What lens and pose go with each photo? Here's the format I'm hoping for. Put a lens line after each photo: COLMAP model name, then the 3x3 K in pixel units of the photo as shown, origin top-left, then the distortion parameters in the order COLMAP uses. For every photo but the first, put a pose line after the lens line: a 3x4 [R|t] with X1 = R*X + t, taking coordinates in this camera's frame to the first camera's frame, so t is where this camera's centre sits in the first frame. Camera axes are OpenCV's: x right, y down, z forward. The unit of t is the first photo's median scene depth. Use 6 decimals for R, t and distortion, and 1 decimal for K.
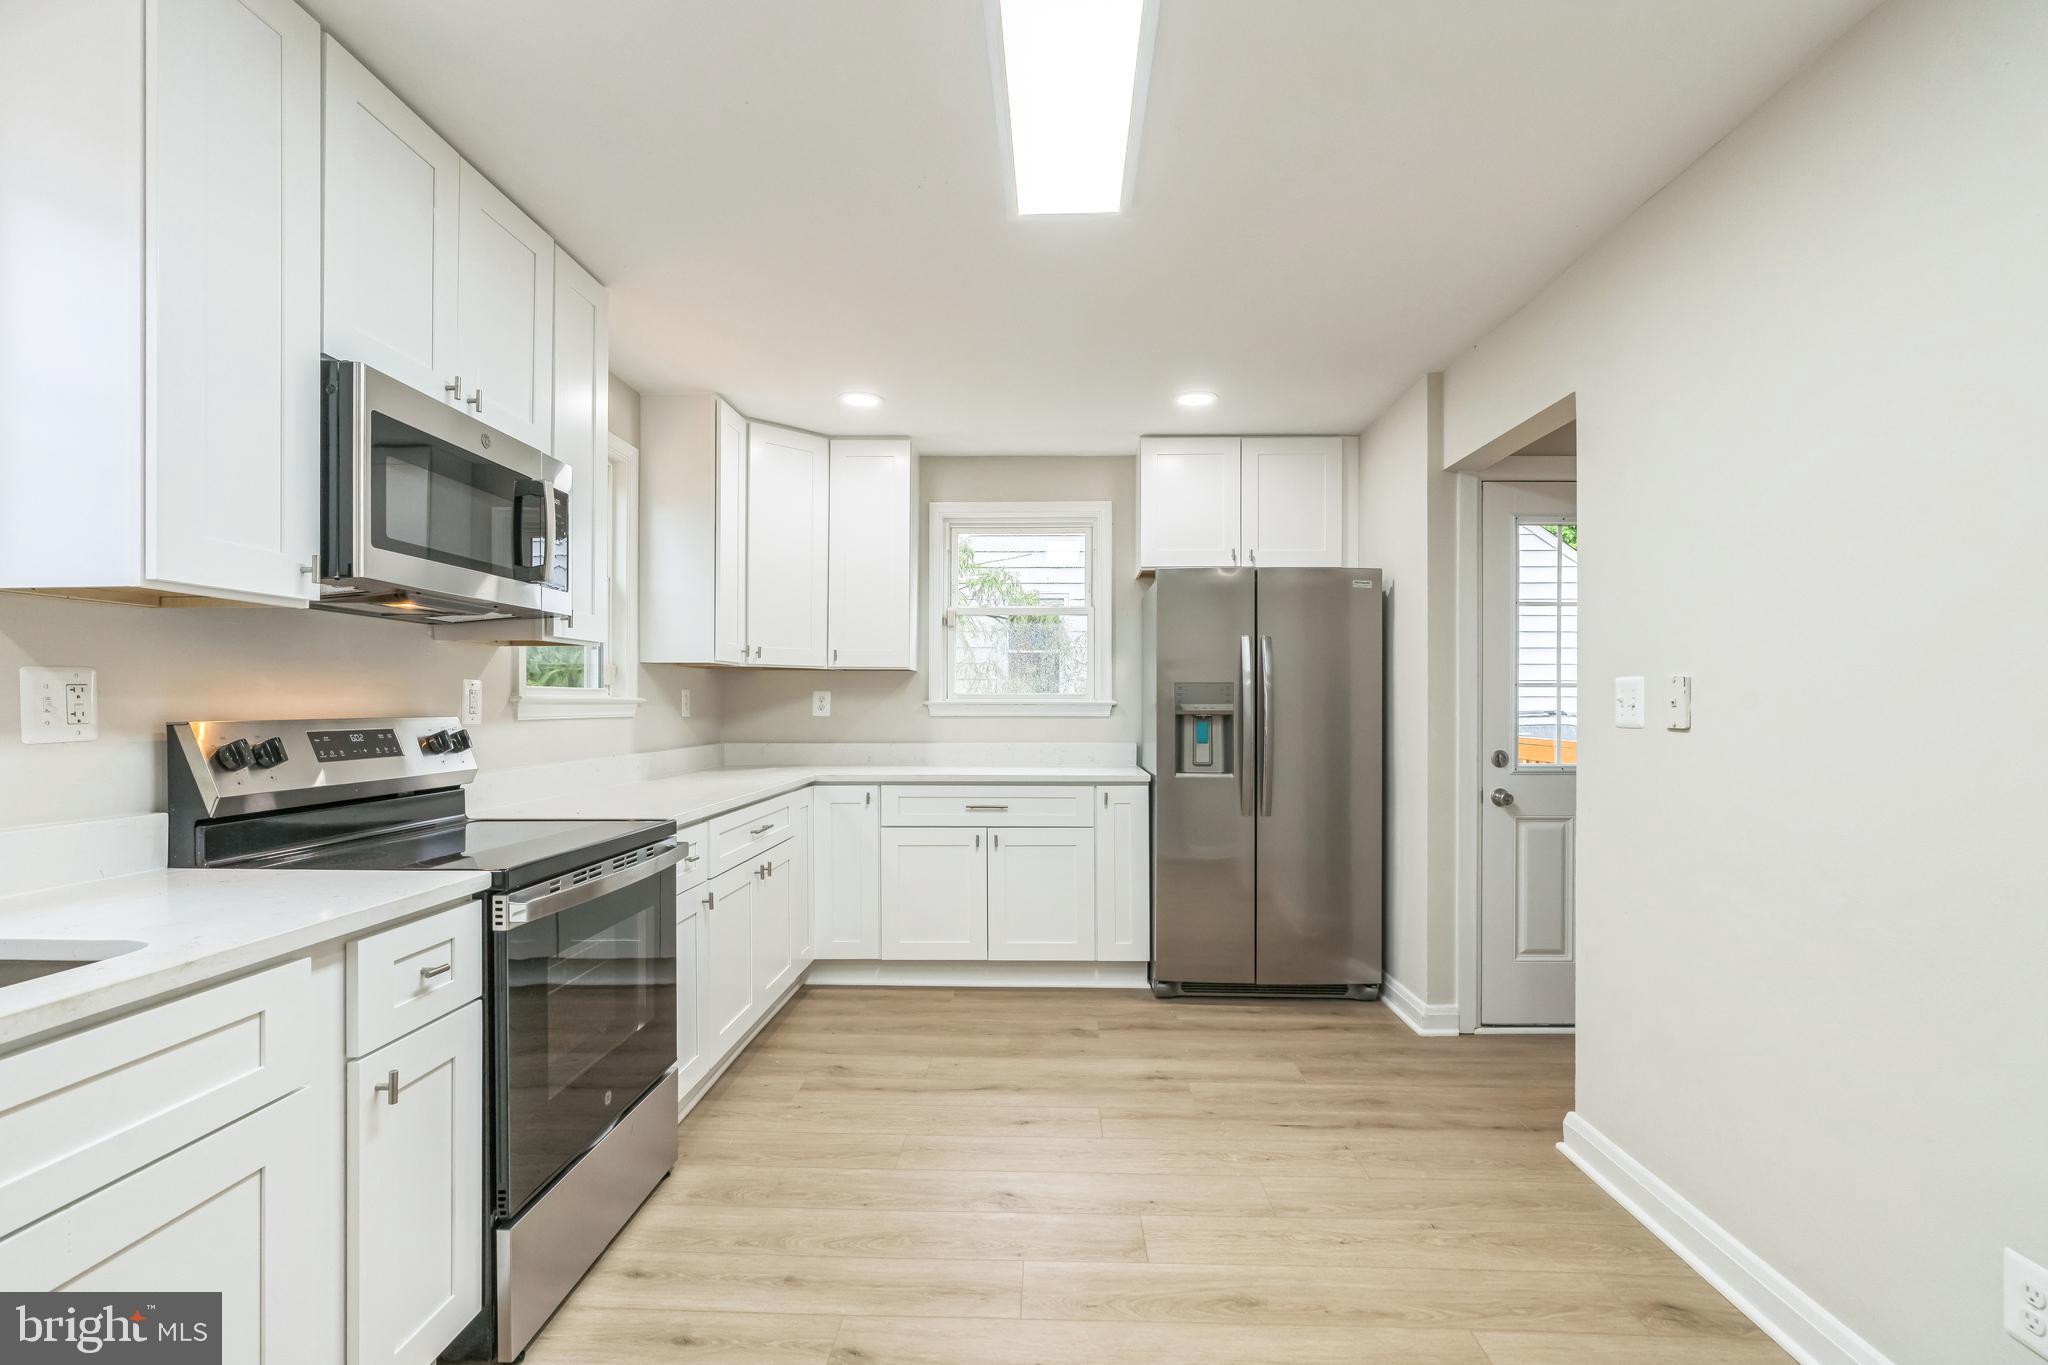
lens RADIAL K [[926.9, 0, 1025.5], [0, 926.9, 702.1], [0, 0, 1]] dist [-0.011827, 0.005793]
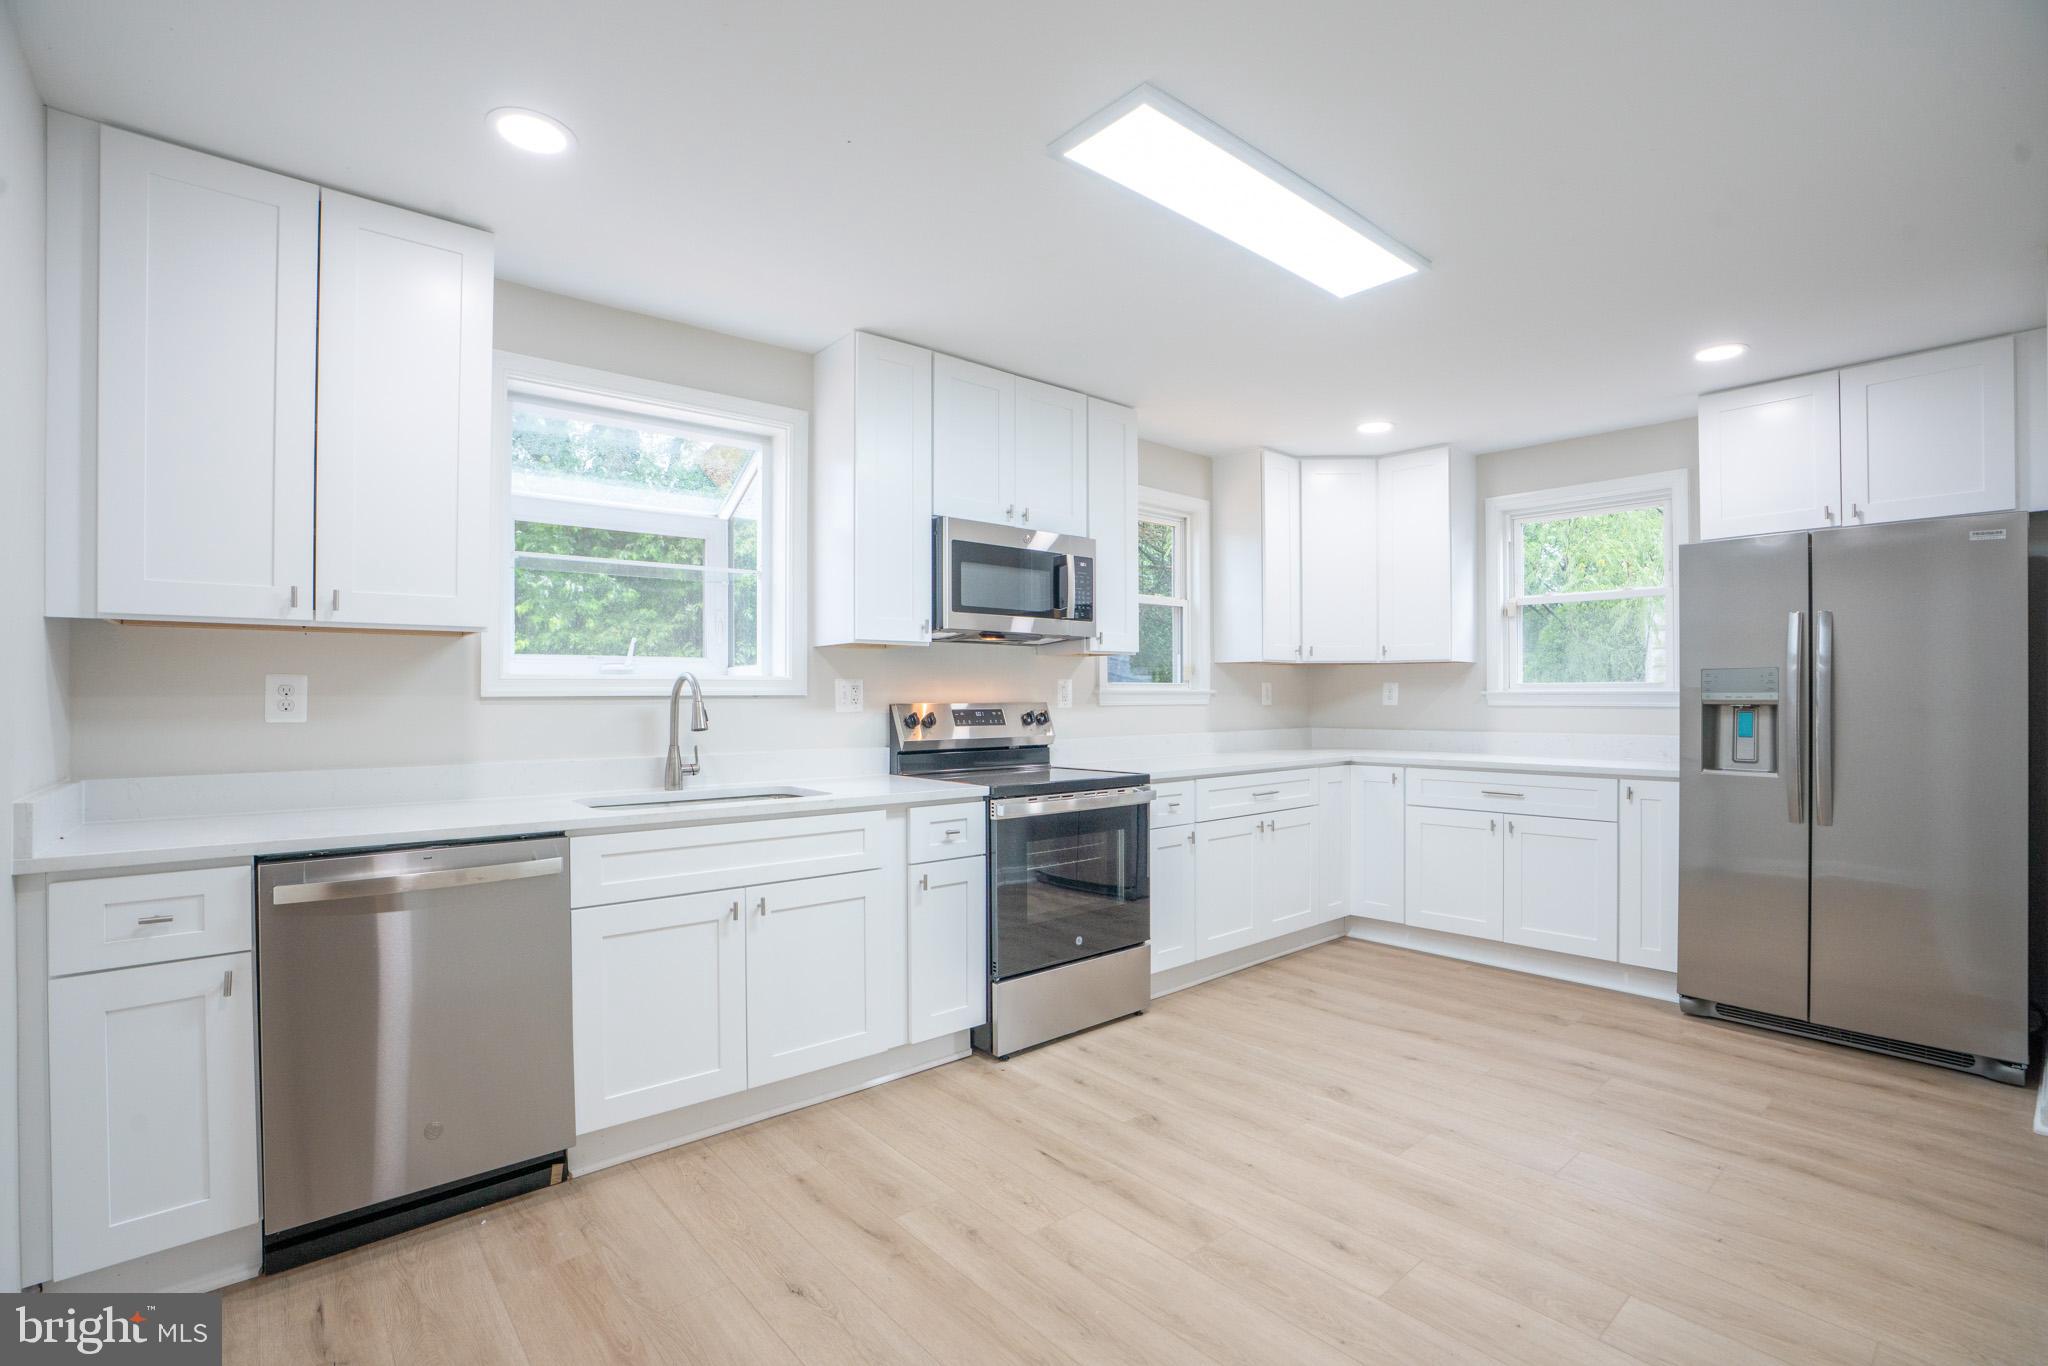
lens RADIAL K [[940.9, 0, 1023.0], [0, 940.9, 693.7], [0, 0, 1]] dist [-0.074053, 0.027243]
pose [[0.673400, -0.004146, -0.739267, 0.433621], [0.004039, 0.999990, -0.001929, 0.002364], [0.739267, -0.001687, 0.673410, -0.103245]]
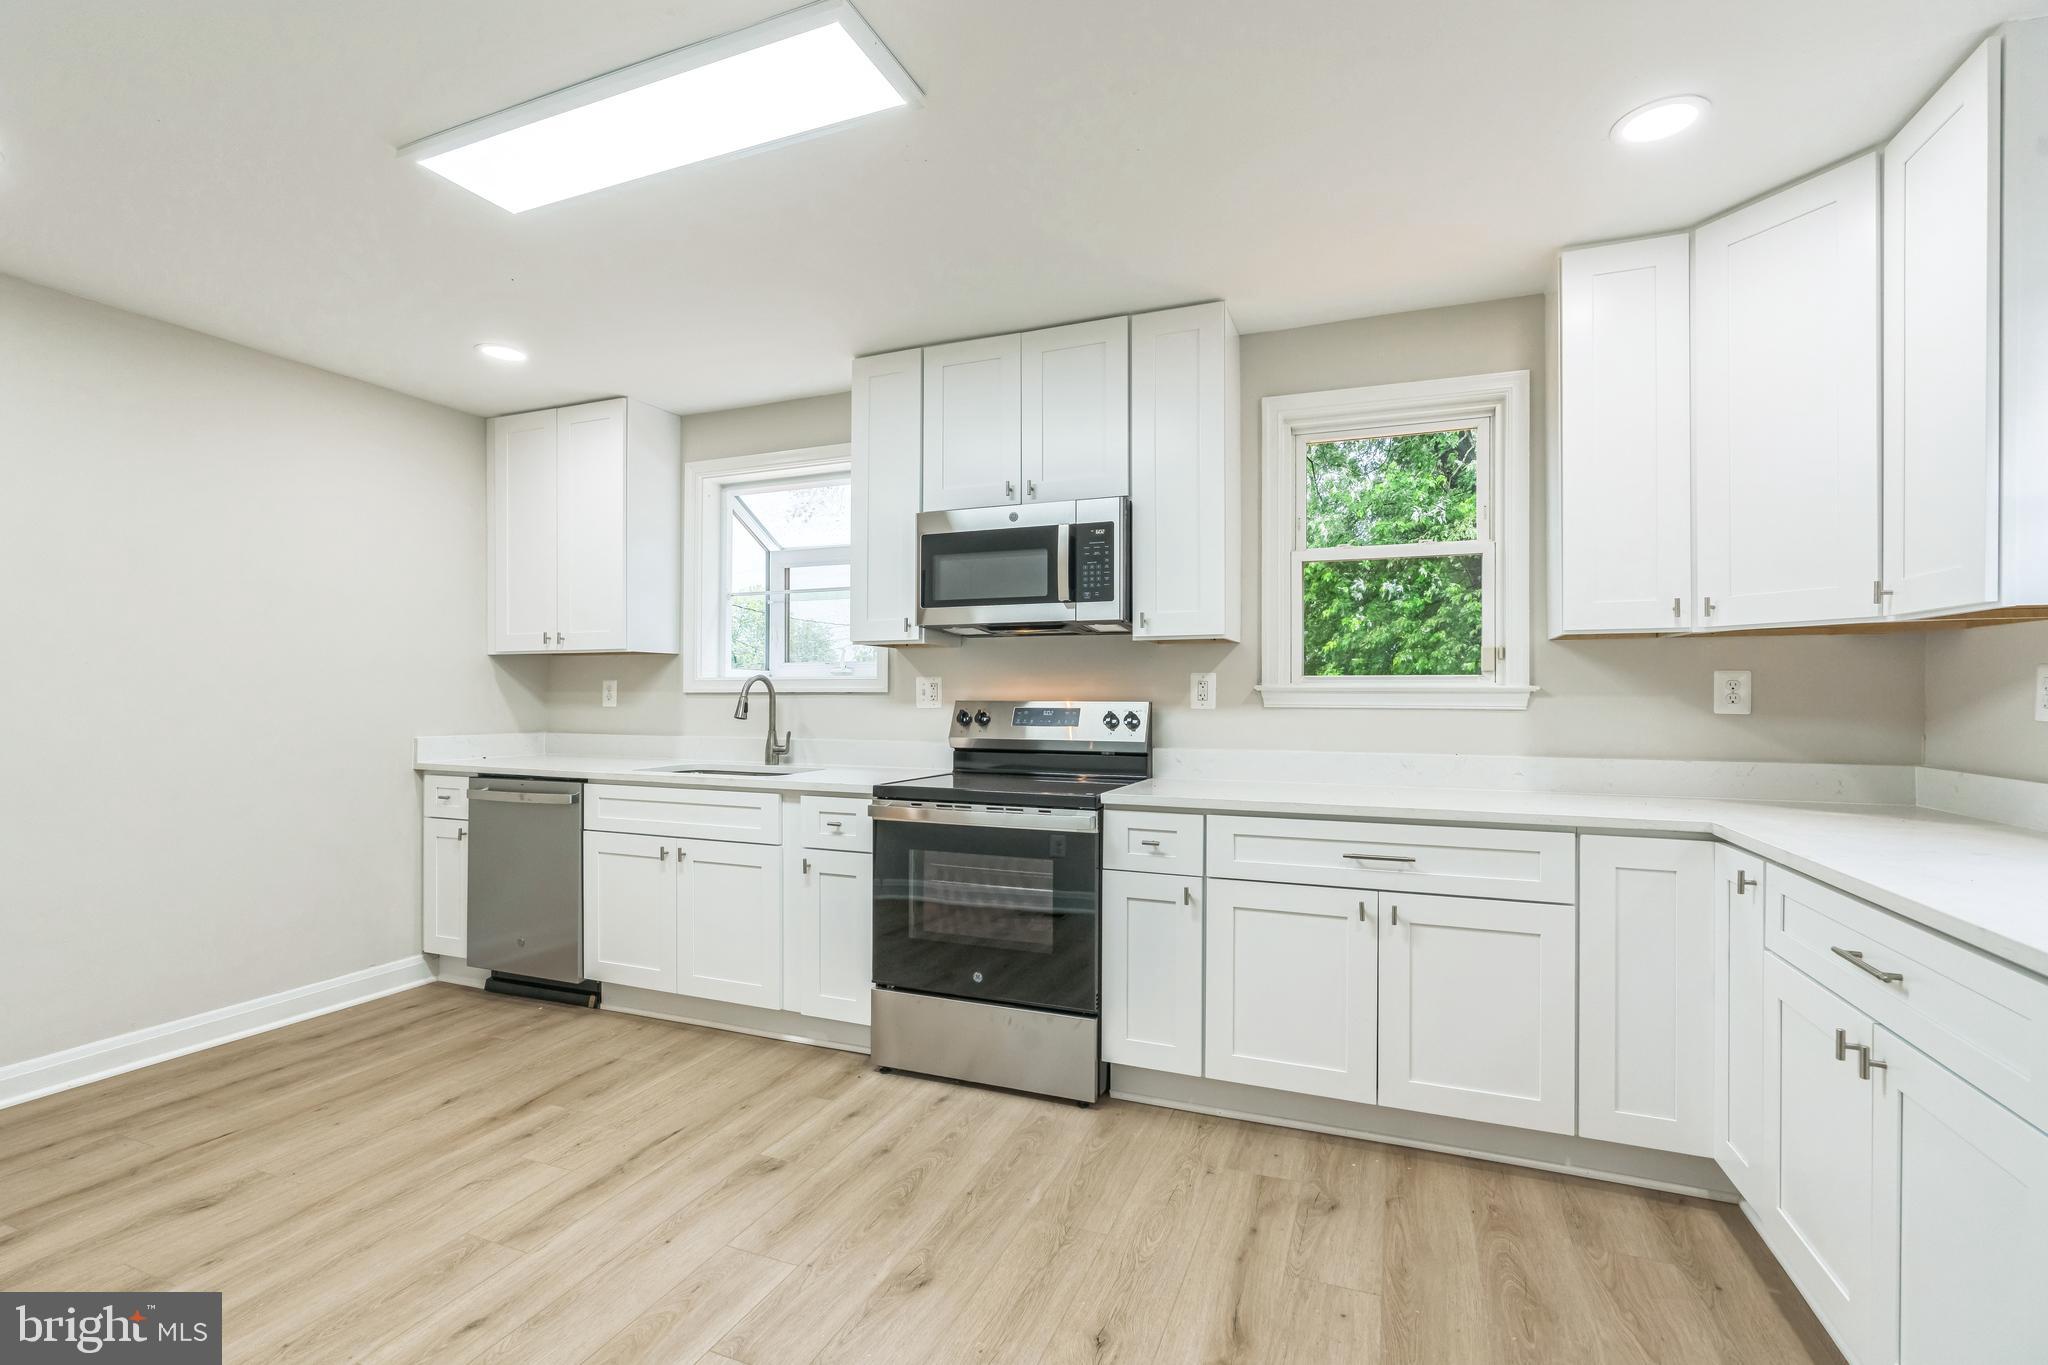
lens RADIAL K [[917.1, 0, 1031.1], [0, 917.1, 690.4], [0, 0, 1]] dist [-0.014439, 0.007049]
pose [[-0.347858, -0.005525, -0.937531, 0.510941], [-0.001181, 0.999984, -0.005455, 0.004772], [0.937547, -0.000791, -0.347859, 0.982872]]
